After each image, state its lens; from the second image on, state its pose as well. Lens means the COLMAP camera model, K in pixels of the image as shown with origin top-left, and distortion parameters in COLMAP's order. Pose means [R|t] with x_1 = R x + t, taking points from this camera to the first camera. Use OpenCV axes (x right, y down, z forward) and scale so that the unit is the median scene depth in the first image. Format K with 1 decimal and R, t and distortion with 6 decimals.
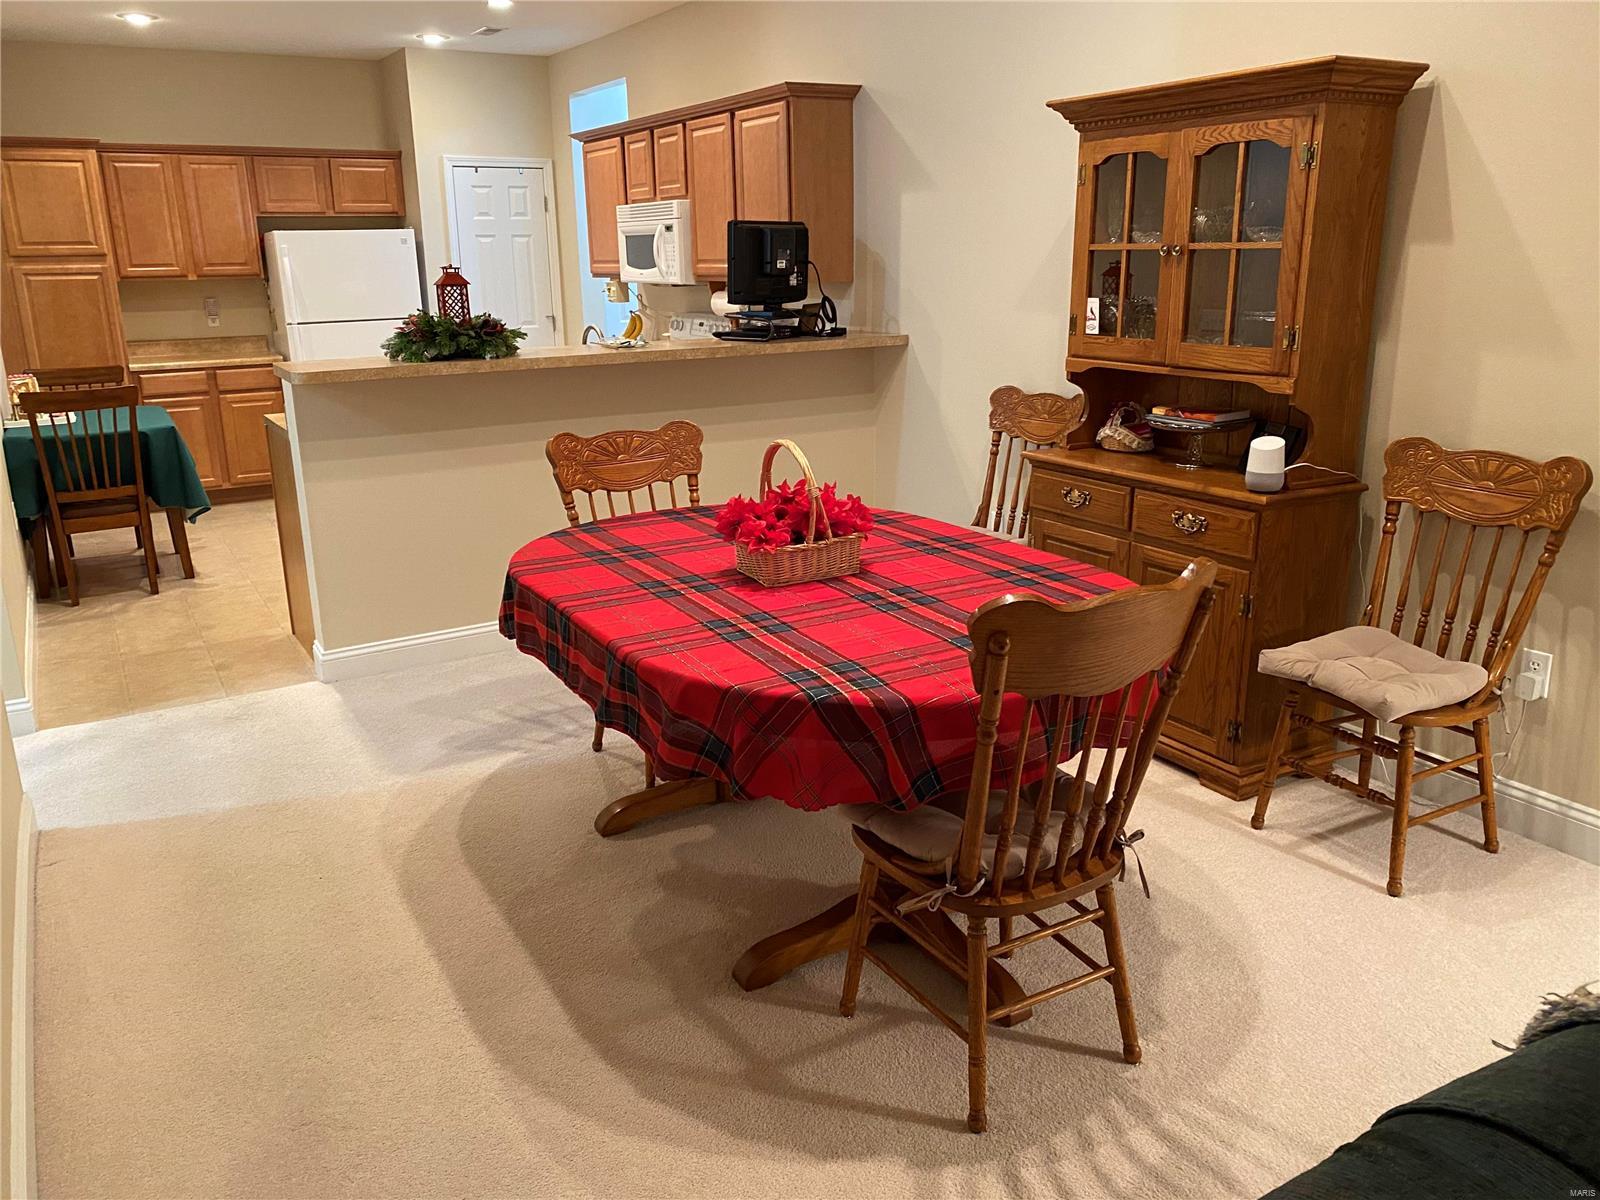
lens RADIAL K [[1221.4, 0, 792.9], [0, 1221.4, 595.3], [0, 0, 1]] dist [-0.001571, 0.016744]
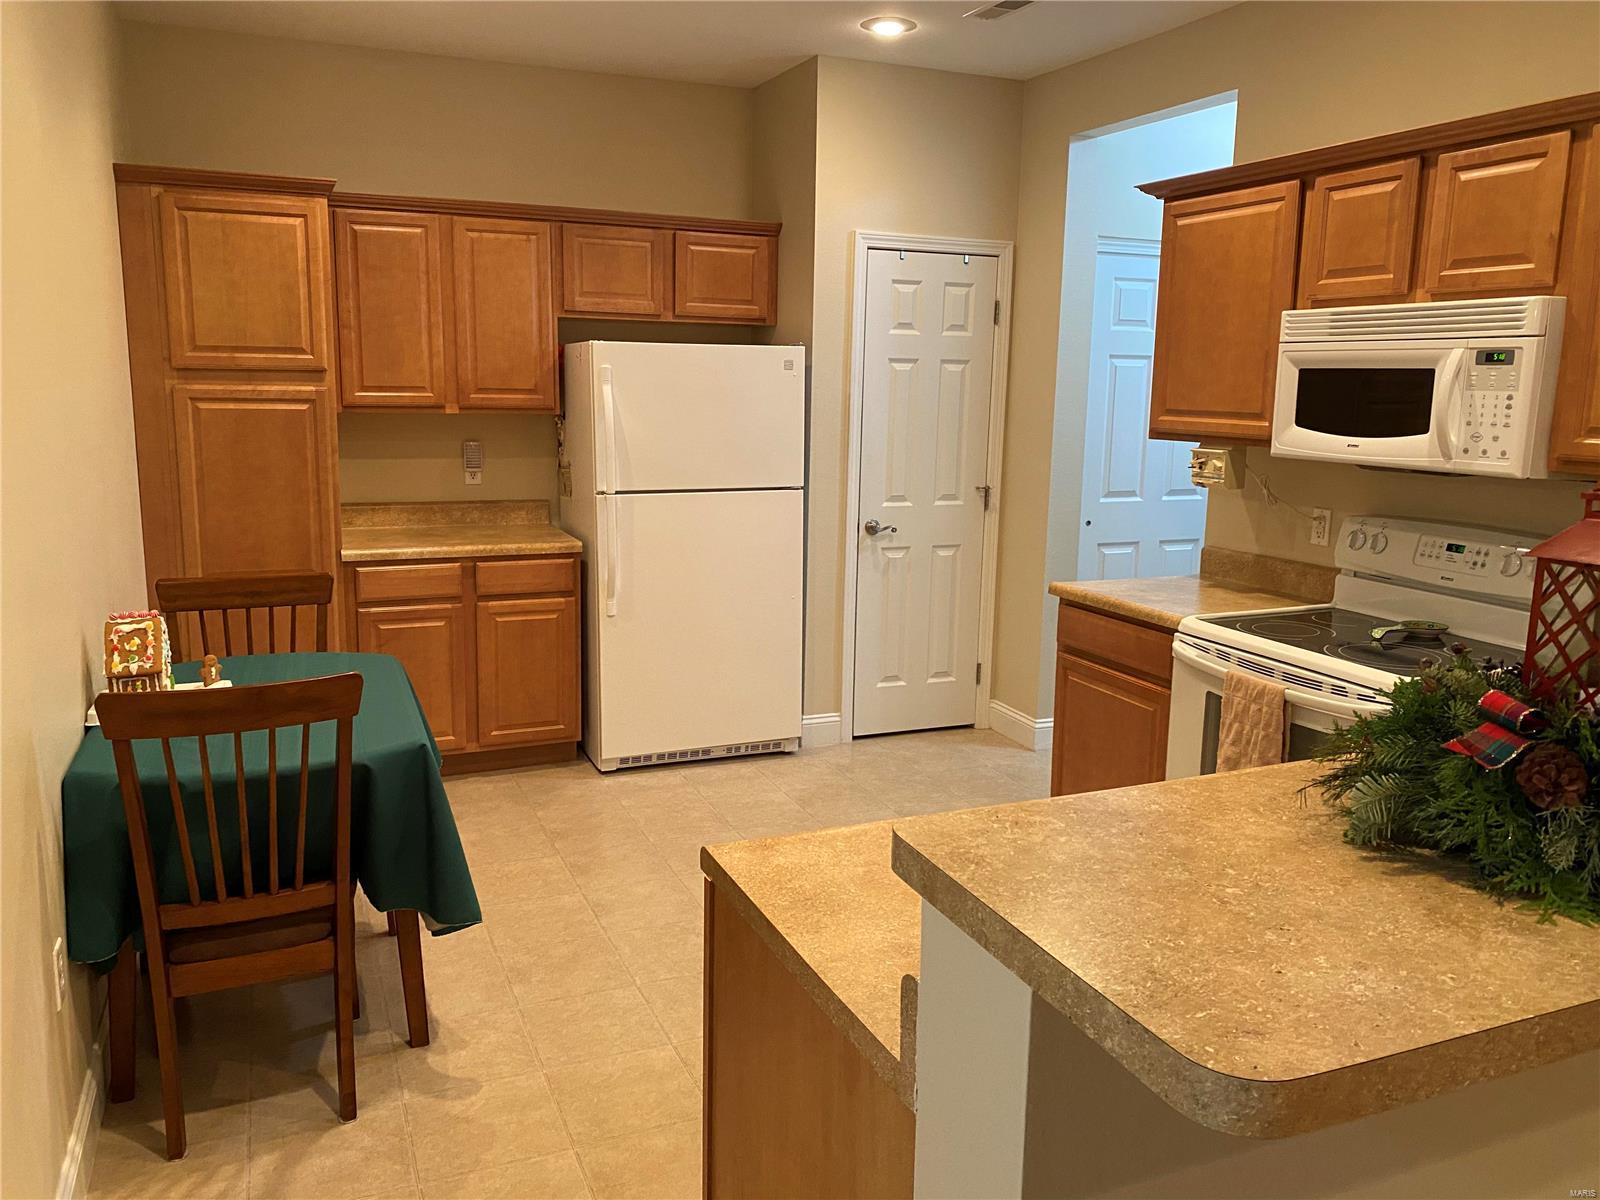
lens RADIAL K [[1221.4, 0, 806.9], [0, 1221.4, 602.1], [0, 0, 1]] dist [-0.001571, 0.016744]
pose [[0.991494, 0.056974, -0.117015, -0.241356], [-0.067707, 0.993647, -0.089892, -0.122841], [0.111151, 0.097050, 0.989053, 0.428723]]
